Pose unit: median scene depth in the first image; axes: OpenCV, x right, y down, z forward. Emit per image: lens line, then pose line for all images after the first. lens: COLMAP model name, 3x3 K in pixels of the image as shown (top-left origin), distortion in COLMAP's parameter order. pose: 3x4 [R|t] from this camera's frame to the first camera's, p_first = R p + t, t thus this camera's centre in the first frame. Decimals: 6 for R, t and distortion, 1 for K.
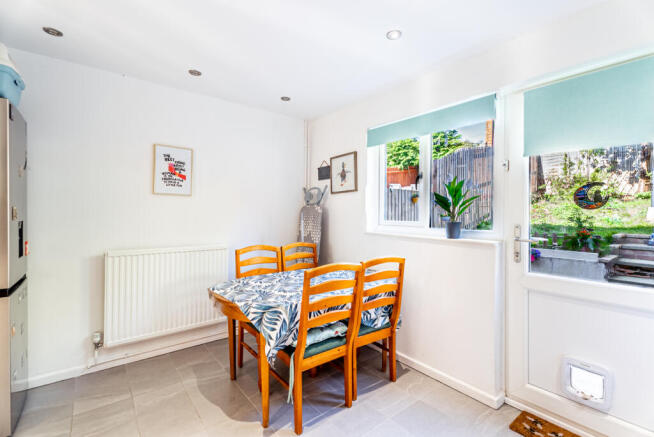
lens RADIAL K [[296.1, 0, 330.1], [0, 296.1, 216.1], [0, 0, 1]] dist [-0.002057, 0.000136]
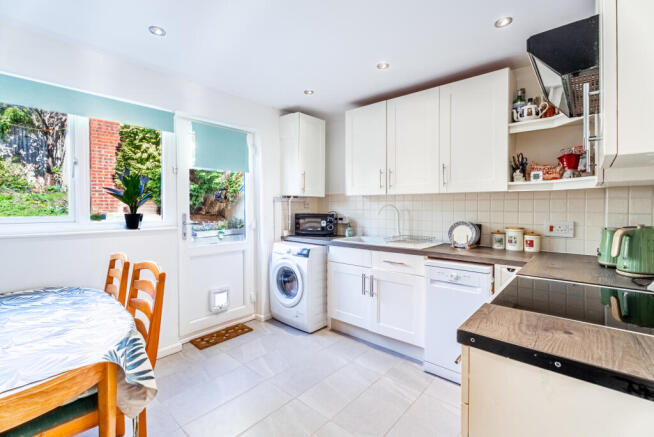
lens RADIAL K [[296.1, 0, 329.5], [0, 296.1, 212.2], [0, 0, 1]] dist [-0.002057, 0.000136]
pose [[-0.164761, -0.021656, 0.986096, -0.209673], [0.003178, 0.999742, 0.022487, -0.001409], [-0.986328, 0.006838, -0.164649, 0.132125]]
